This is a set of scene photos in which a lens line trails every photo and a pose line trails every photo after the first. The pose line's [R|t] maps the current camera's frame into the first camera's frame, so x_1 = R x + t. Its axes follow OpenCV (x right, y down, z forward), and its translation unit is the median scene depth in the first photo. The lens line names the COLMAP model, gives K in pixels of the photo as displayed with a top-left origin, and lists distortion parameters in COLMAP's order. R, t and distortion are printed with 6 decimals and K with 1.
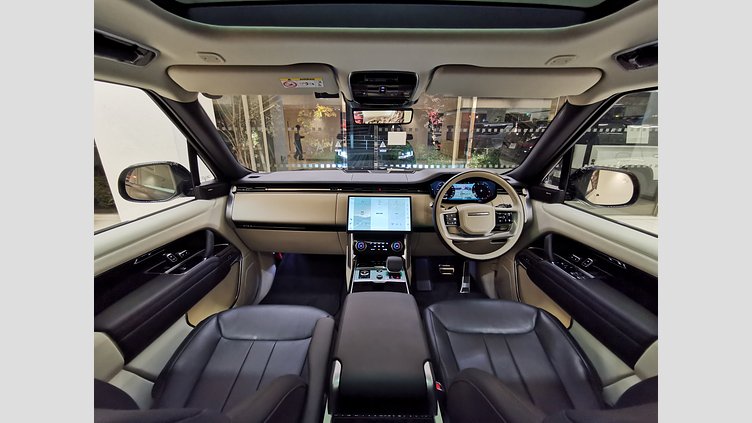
lens RADIAL K [[255.7, 0, 373.7], [0, 255.7, 211.1], [0, 0, 1]] dist [-0.000352, -0.000023]
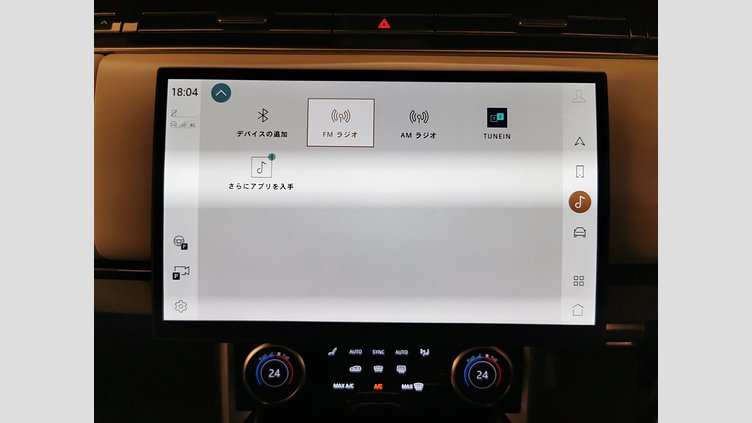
lens RADIAL K [[448.8, 0, 376.0], [0, 448.8, 211.5], [0, 0, 1]] dist [0.003588, 0.000613]
pose [[0.999982, 0.000510, -0.005955, 0.020956], [0.001103, 0.963486, 0.267755, -0.049987], [0.005874, -0.267757, 0.963469, 0.735403]]
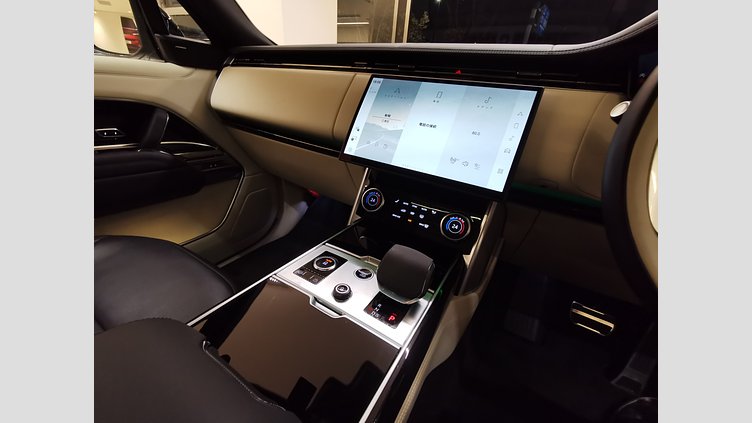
lens RADIAL K [[255.7, 0, 373.7], [0, 255.7, 211.1], [0, 0, 1]] dist [-0.000352, -0.000023]
pose [[0.853051, 0.285427, -0.436847, 0.145825], [-0.220510, 0.955904, 0.193968, 0.069768], [0.472947, -0.069135, 0.878374, 0.617994]]
